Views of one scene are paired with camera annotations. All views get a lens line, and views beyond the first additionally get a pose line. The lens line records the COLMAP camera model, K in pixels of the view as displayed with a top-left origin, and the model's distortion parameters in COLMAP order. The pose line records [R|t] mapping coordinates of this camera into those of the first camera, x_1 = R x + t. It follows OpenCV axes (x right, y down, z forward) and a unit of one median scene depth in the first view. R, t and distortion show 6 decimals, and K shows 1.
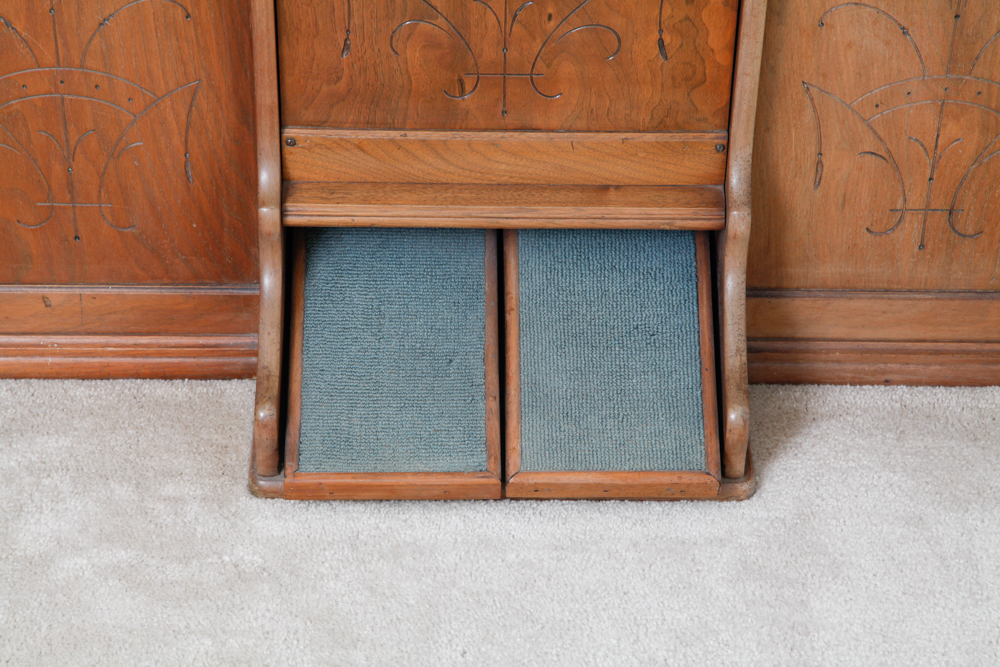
lens RADIAL K [[2645.1, 0, 500.0], [0, 2645.1, 333.5], [0, 0, 1]] dist [0.514818, 0.838258]
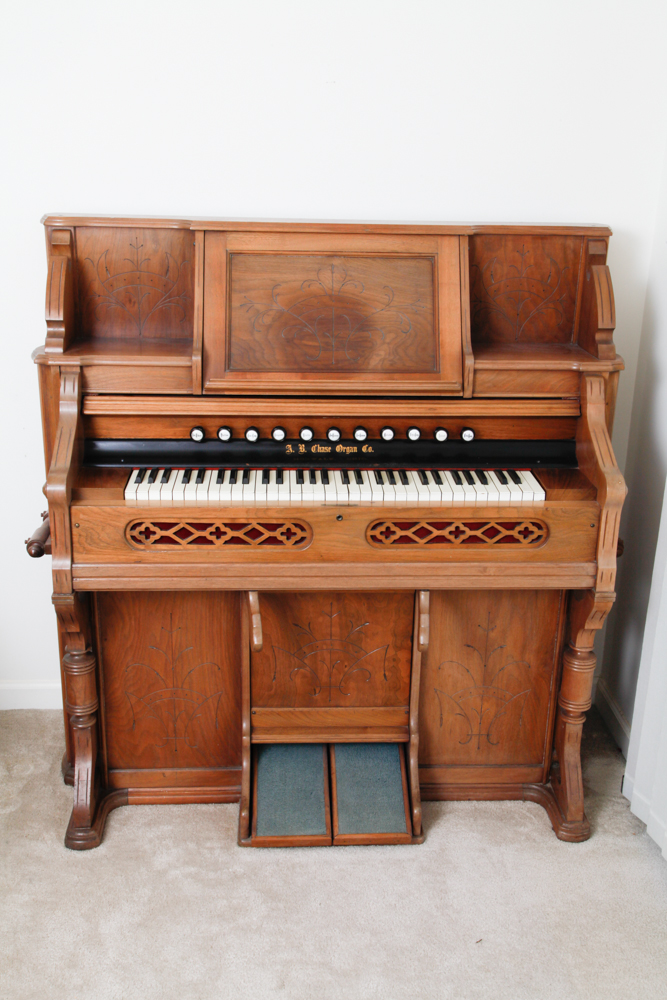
lens RADIAL K [[1029.8, 0, 335.4], [0, 1029.8, 503.0], [0, 0, 1]] dist [0.004534, 0.037491]
pose [[0.999310, -0.010292, 0.035685, -0.029169], [0.020139, 0.957475, -0.287812, 0.030340], [-0.031206, 0.288332, 0.957022, -0.104793]]
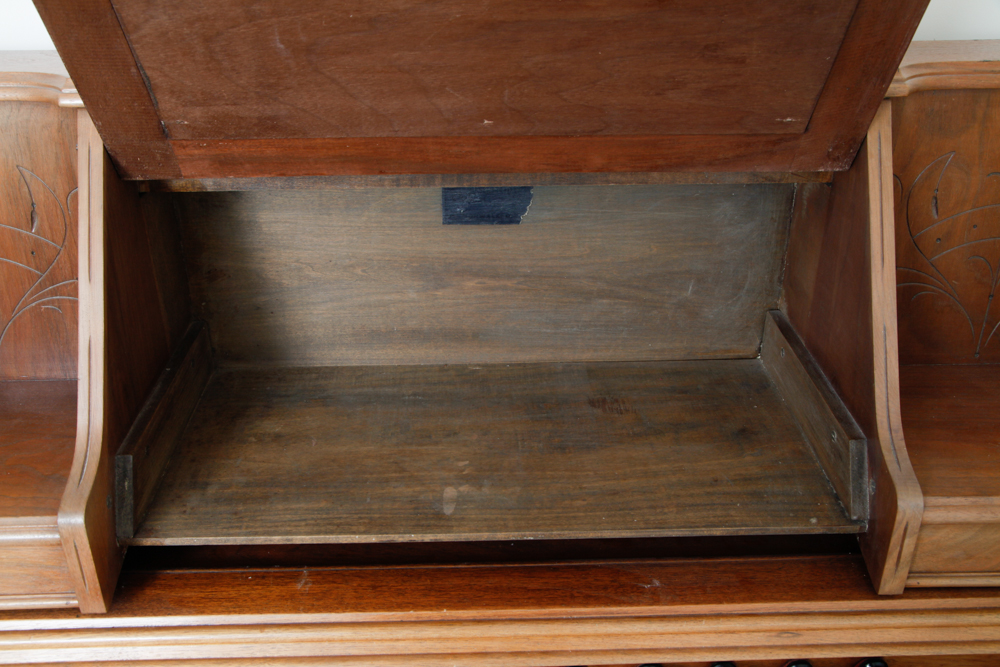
lens RADIAL K [[914.3, 0, 500.0], [0, 914.3, 333.5], [0, 0, 1]] dist [-0.048732, 0.085907]
pose [[0.999604, -0.028102, -0.001091, 0.010265], [0.027518, 0.985362, -0.168238, -0.399935], [0.005803, 0.168142, 0.985746, 0.520559]]
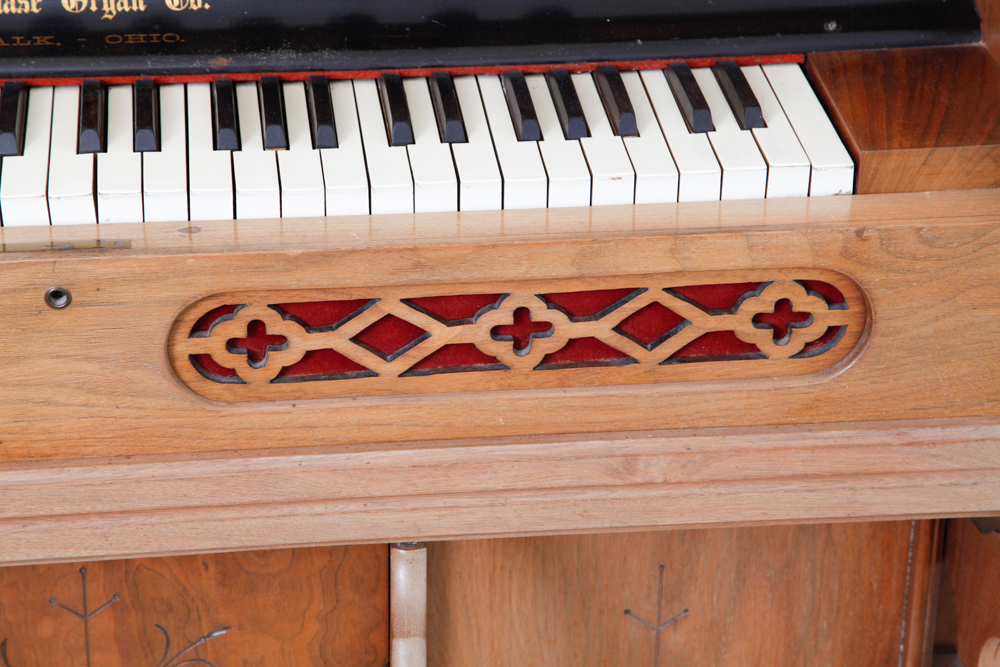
lens RADIAL K [[2592.5, 0, 498.5], [0, 2592.5, 335.5], [0, 0, 1]] dist [0.452969, 0.299587]
pose [[0.994682, -0.052548, 0.088581, 0.056210], [0.064959, 0.987499, -0.143618, -0.125434], [-0.079927, 0.148609, 0.985661, 0.191297]]
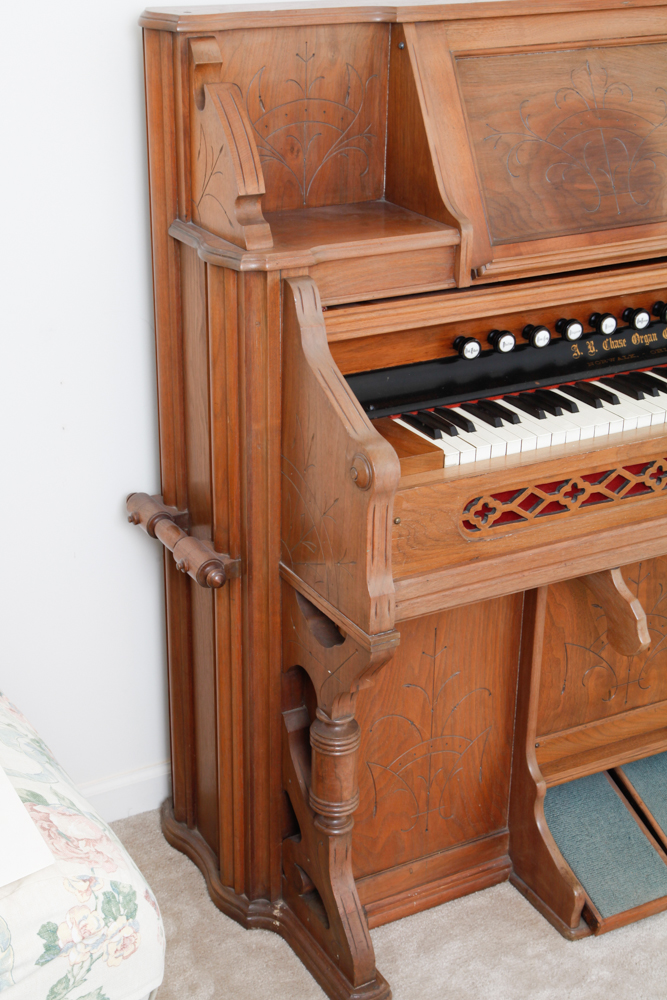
lens RADIAL K [[1444.5, 0, 302.6], [0, 1444.5, 508.2], [0, 0, 1]] dist [0.101968, 0.095913]
pose [[0.894687, -0.196747, 0.401031, -0.609403], [0.275839, 0.949497, -0.149563, -0.123555], [-0.351351, 0.244432, 0.903773, 0.079060]]
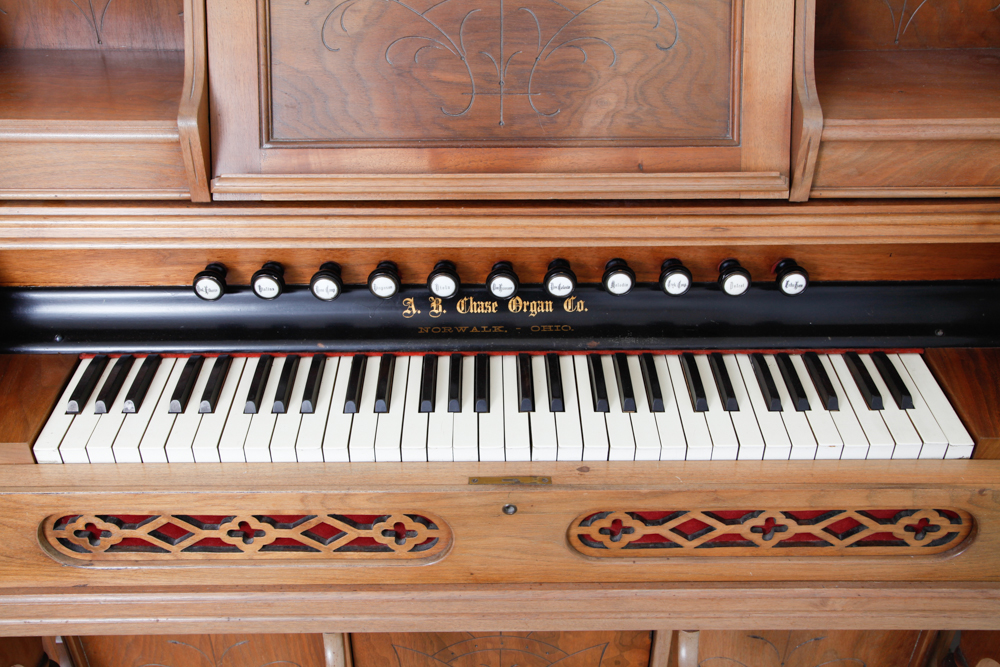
lens RADIAL K [[996.3, 0, 497.6], [0, 996.3, 332.6], [0, 0, 1]] dist [-0.001033, 0.050362]
pose [[0.999871, -0.011693, -0.010992, 0.008757], [0.011282, 0.999261, -0.036734, -0.287480], [0.011414, 0.036606, 0.999265, 0.393214]]
